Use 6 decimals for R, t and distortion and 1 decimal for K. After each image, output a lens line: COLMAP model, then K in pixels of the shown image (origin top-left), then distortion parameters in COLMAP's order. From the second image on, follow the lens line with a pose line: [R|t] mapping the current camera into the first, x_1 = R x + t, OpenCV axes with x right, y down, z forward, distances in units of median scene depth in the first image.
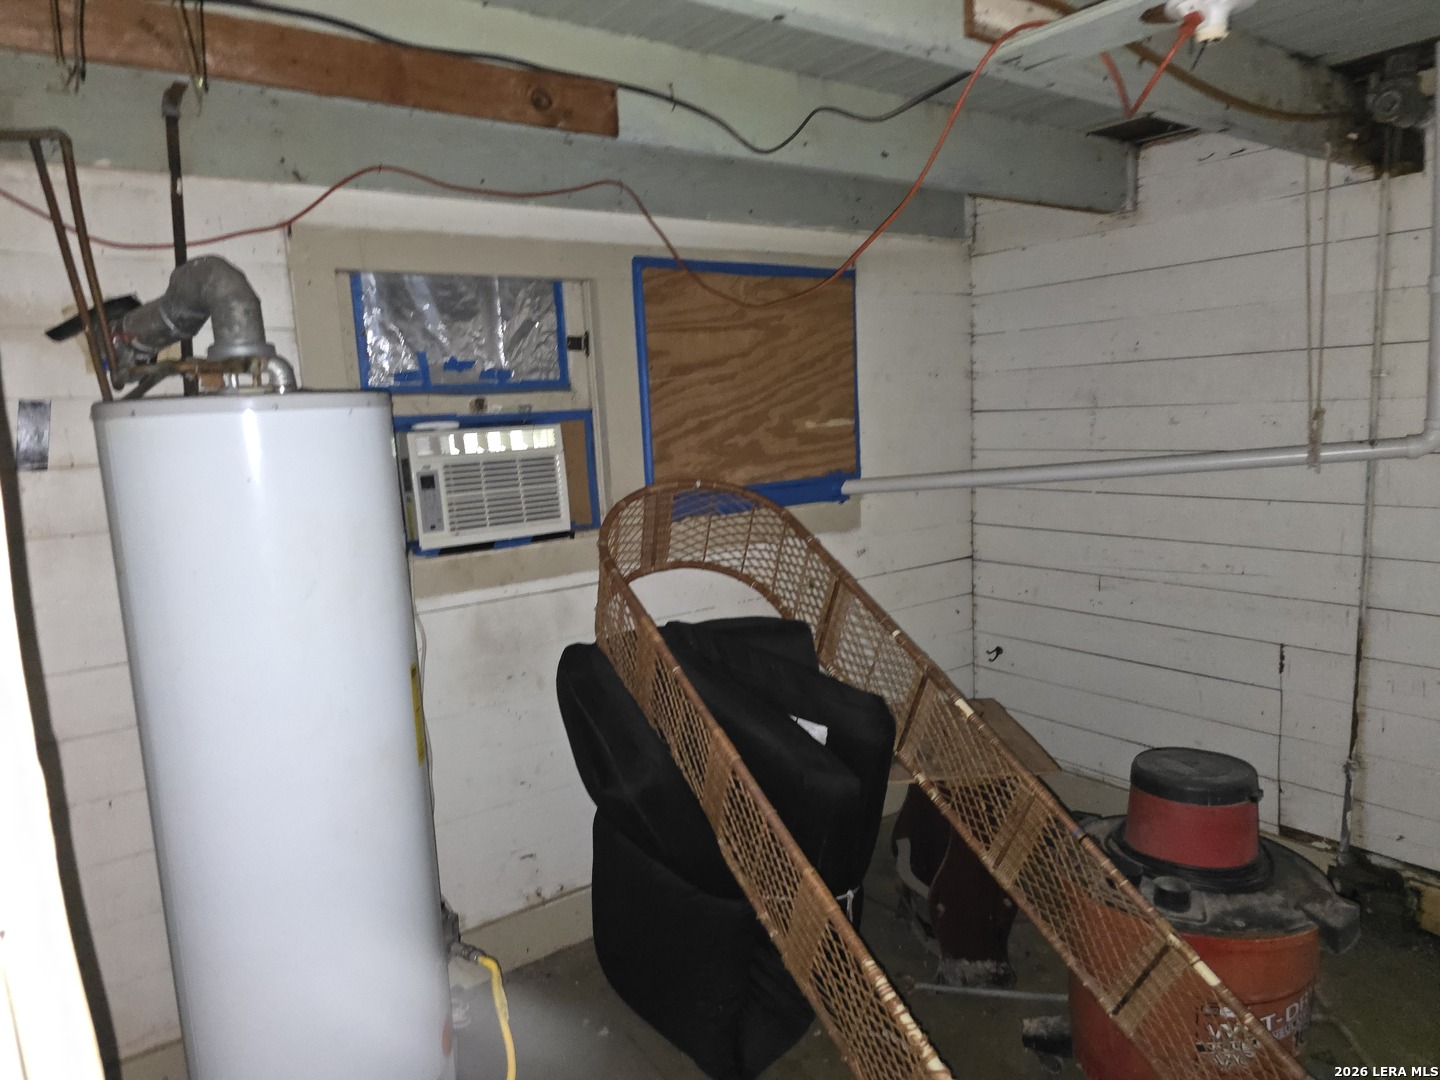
lens RADIAL K [[957.6, 0, 720.0], [0, 957.6, 540.0], [0, 0, 1]] dist [0.053735, -0.092170]
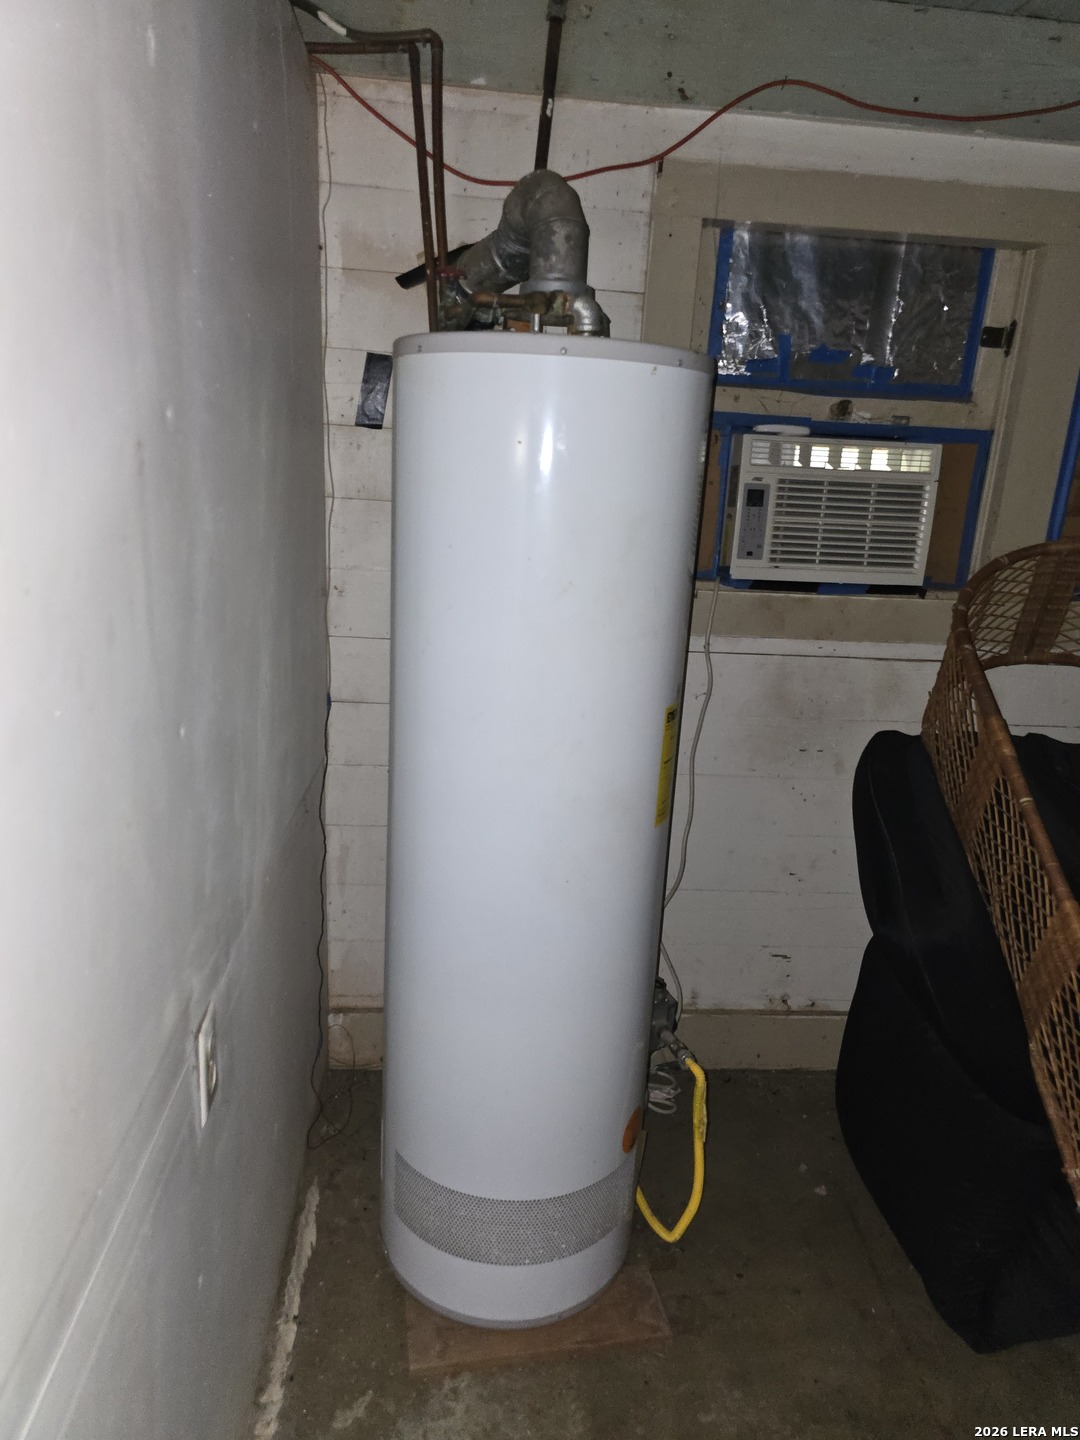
lens RADIAL K [[949.6, 0, 540.0], [0, 949.6, 720.0], [0, 0, 1]] dist [0.050848, -0.048968]
pose [[0.842169, 0.238659, -0.483522, -0.018012], [-0.173168, 0.968924, 0.176632, 0.011571], [0.510651, -0.065023, 0.857326, 0.186141]]
